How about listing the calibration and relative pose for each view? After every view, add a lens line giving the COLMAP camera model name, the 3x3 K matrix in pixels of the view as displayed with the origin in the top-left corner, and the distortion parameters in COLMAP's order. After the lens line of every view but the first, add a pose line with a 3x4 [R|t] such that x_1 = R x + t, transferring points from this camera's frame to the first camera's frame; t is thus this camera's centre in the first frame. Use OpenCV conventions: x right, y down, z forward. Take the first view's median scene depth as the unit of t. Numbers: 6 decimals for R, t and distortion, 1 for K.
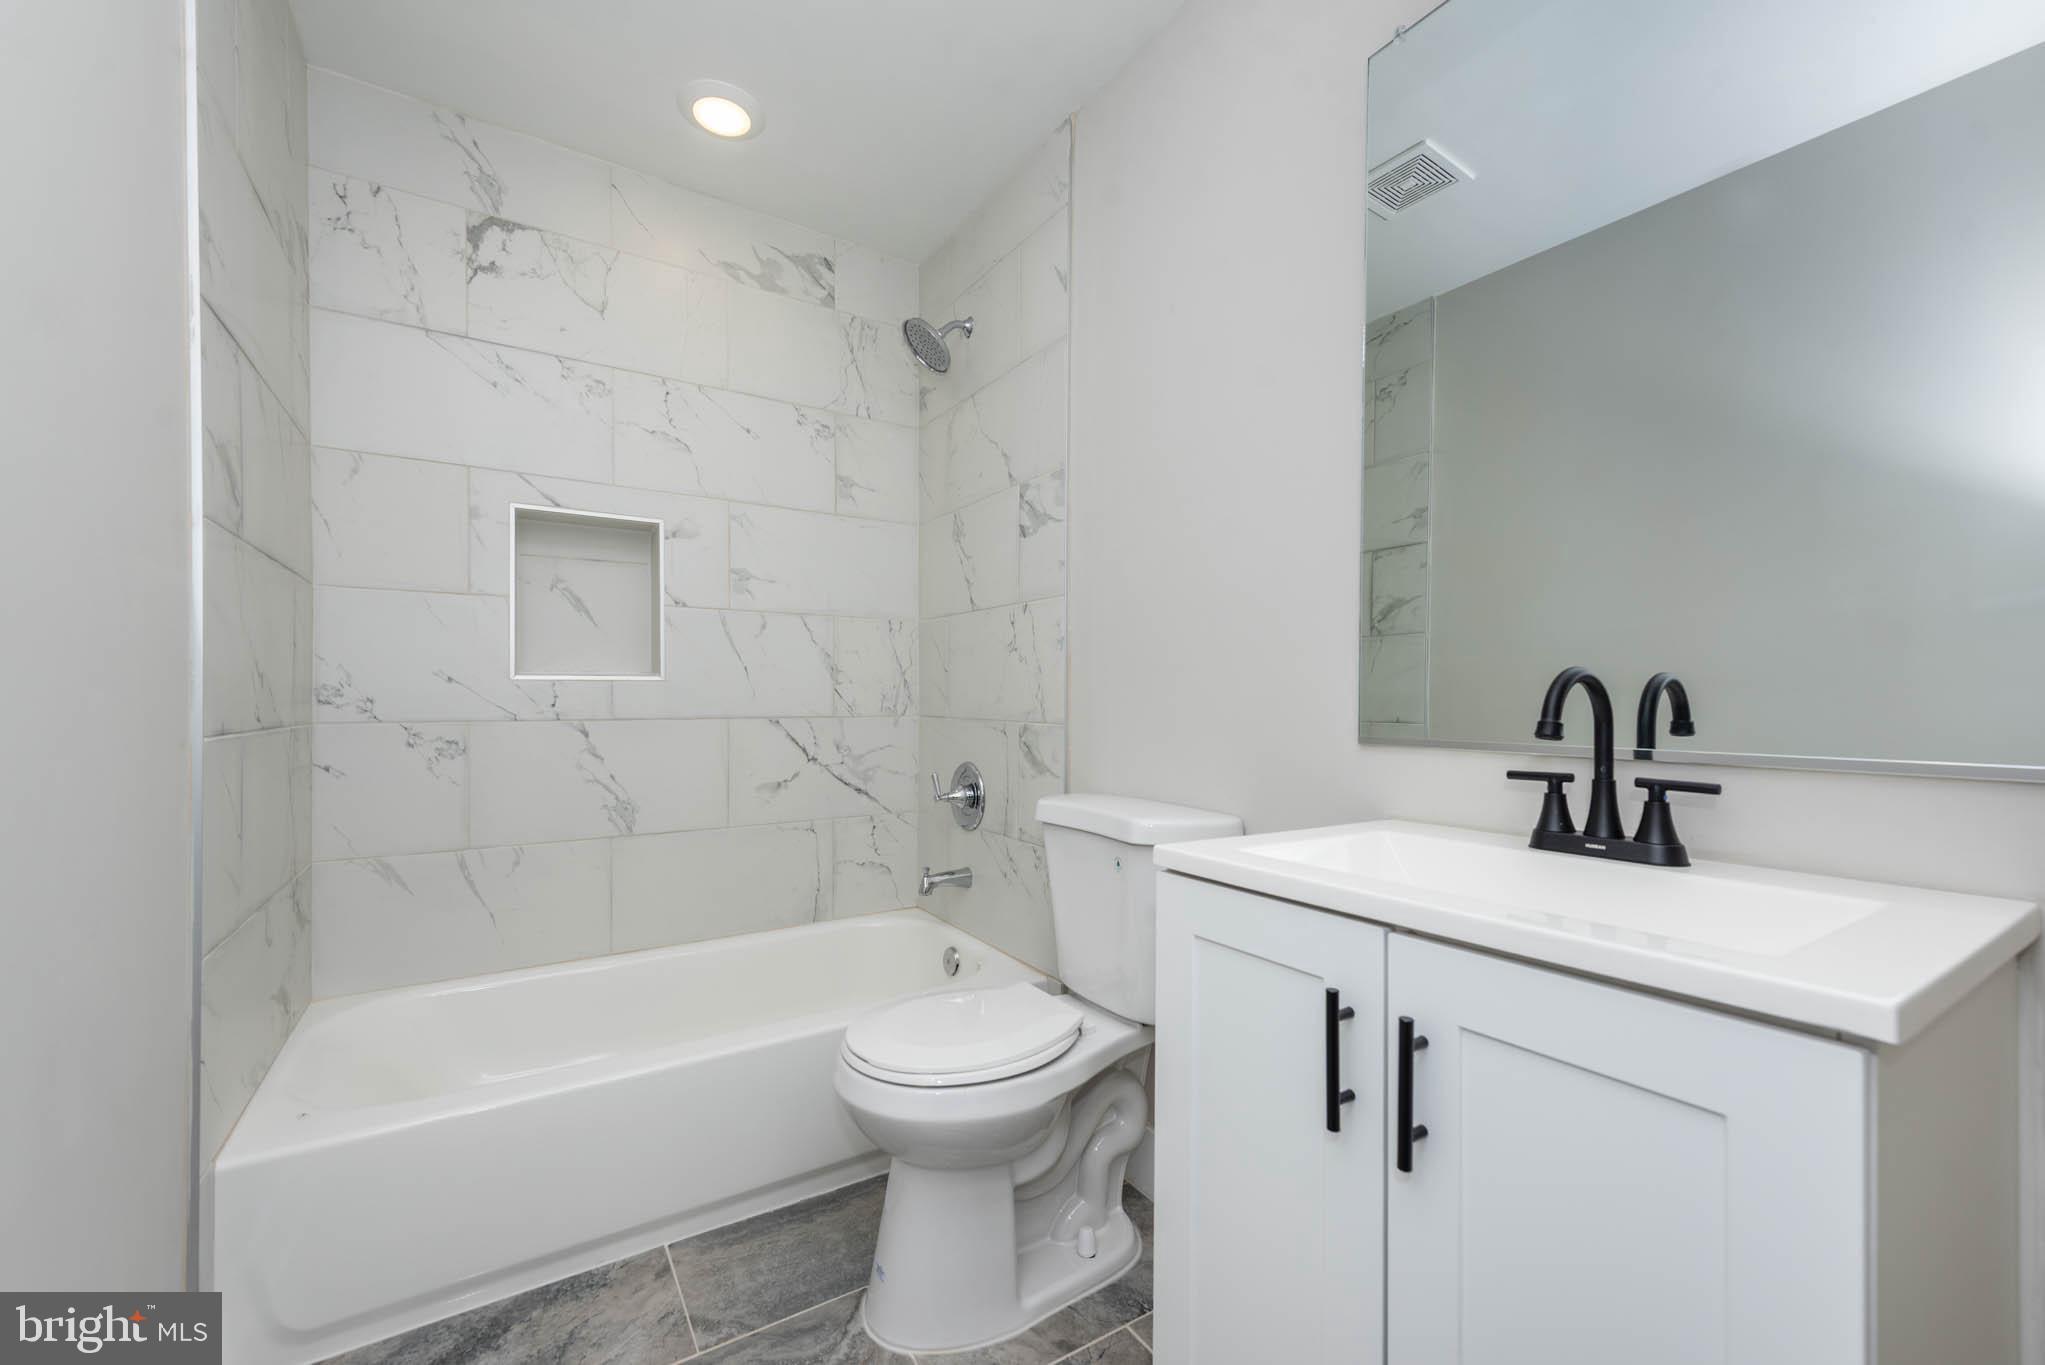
lens RADIAL K [[807.9, 0, 1004.0], [0, 807.9, 705.2], [0, 0, 1]] dist [0.015388, -0.000633]
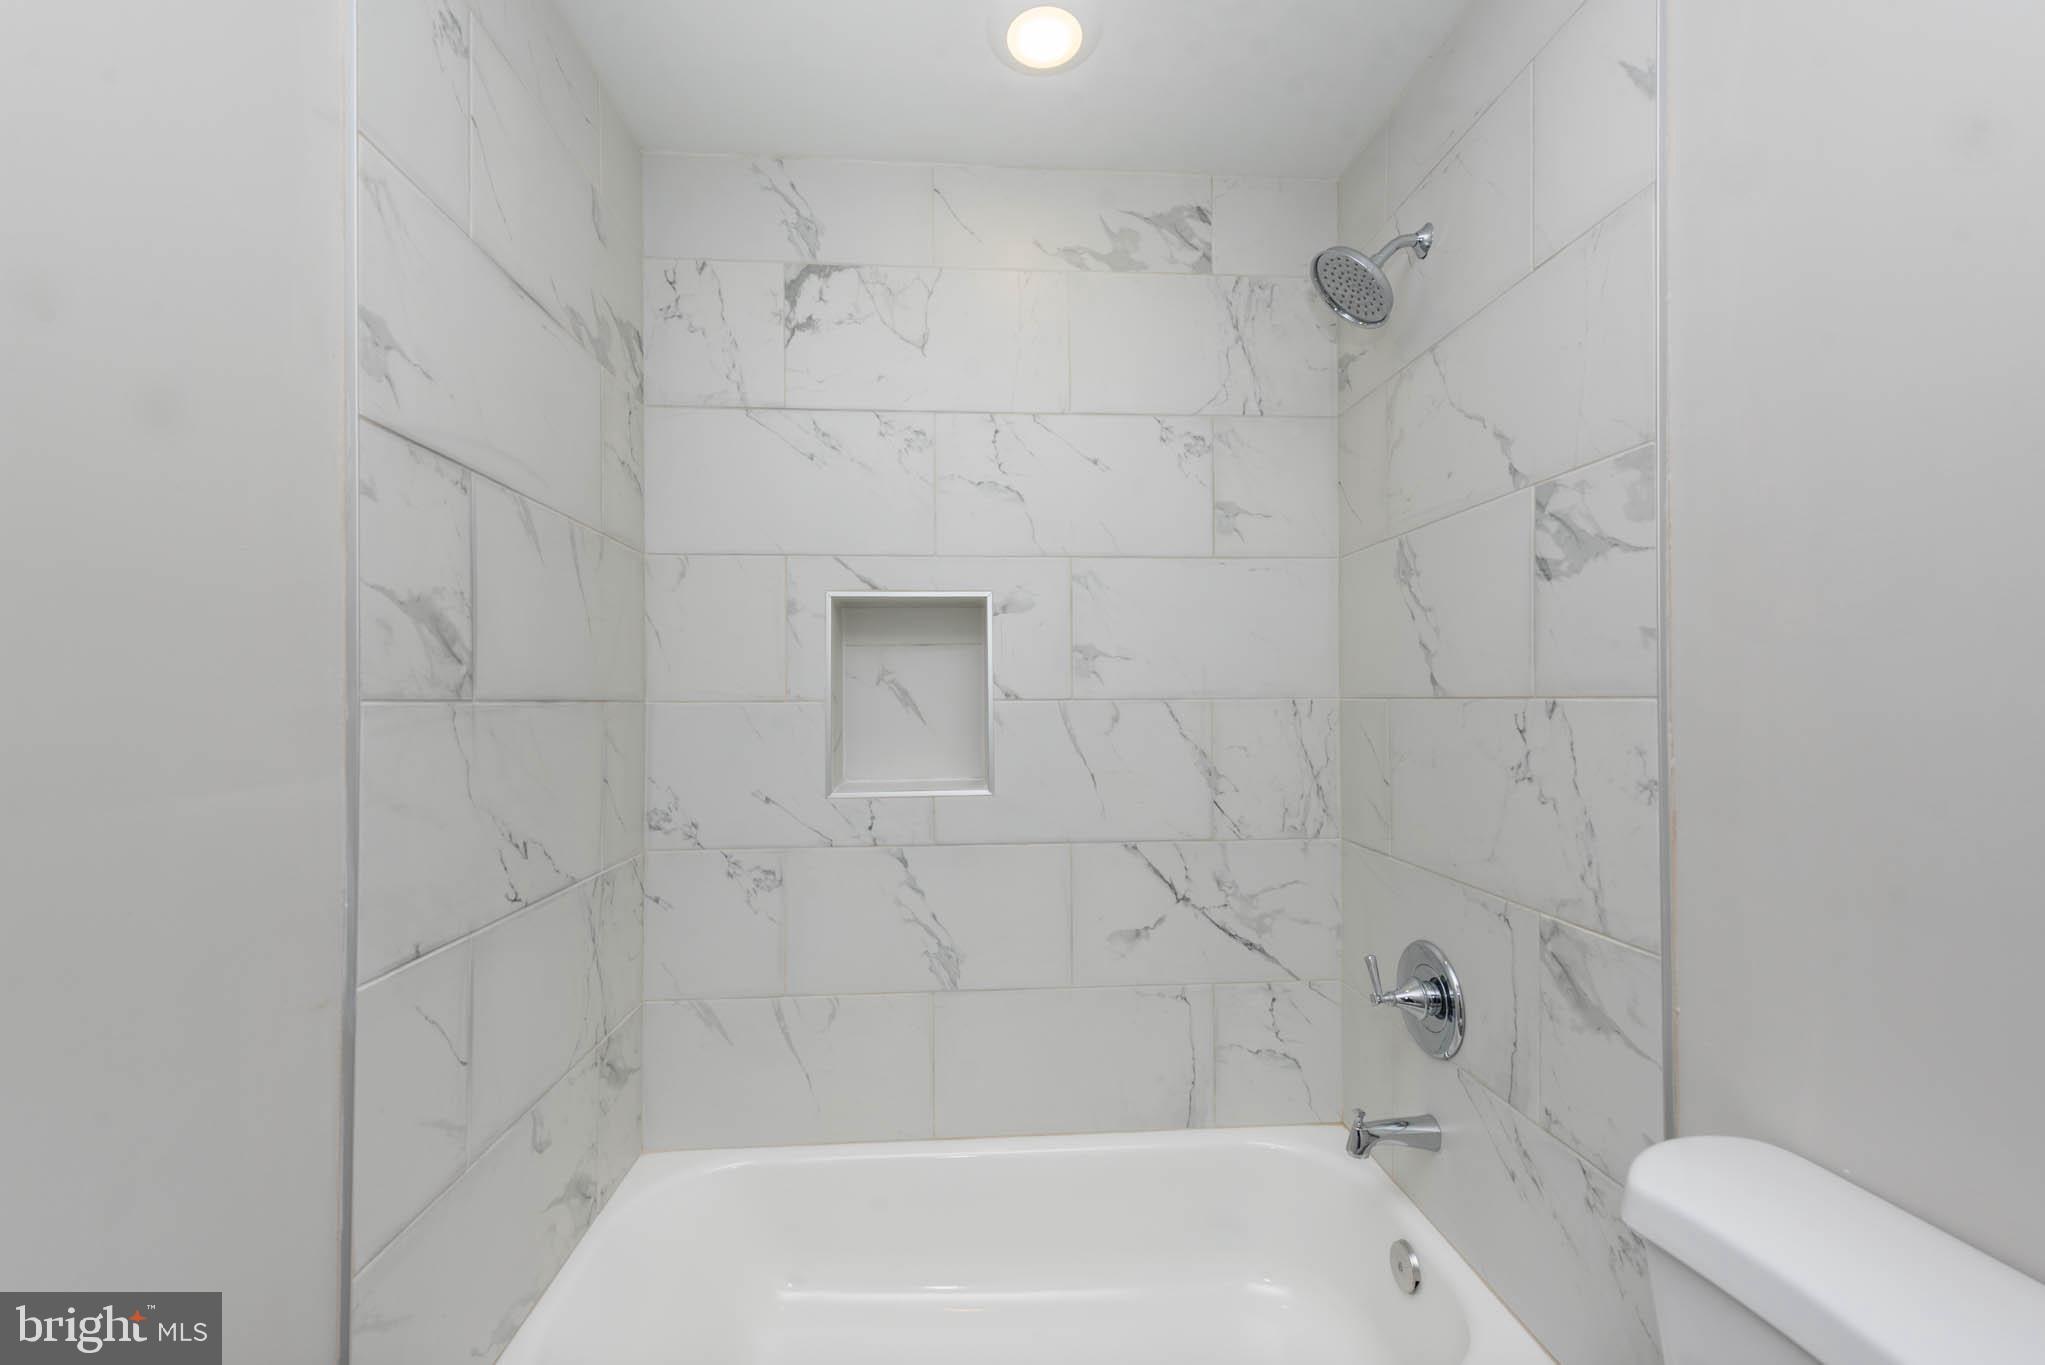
lens RADIAL K [[807.9, 0, 1004.0], [0, 807.9, 705.2], [0, 0, 1]] dist [0.015388, -0.000633]
pose [[0.881036, -0.009322, -0.472958, -0.037015], [0.005657, 0.999942, -0.009171, -0.110218], [0.473016, 0.005404, 0.881037, 0.310597]]
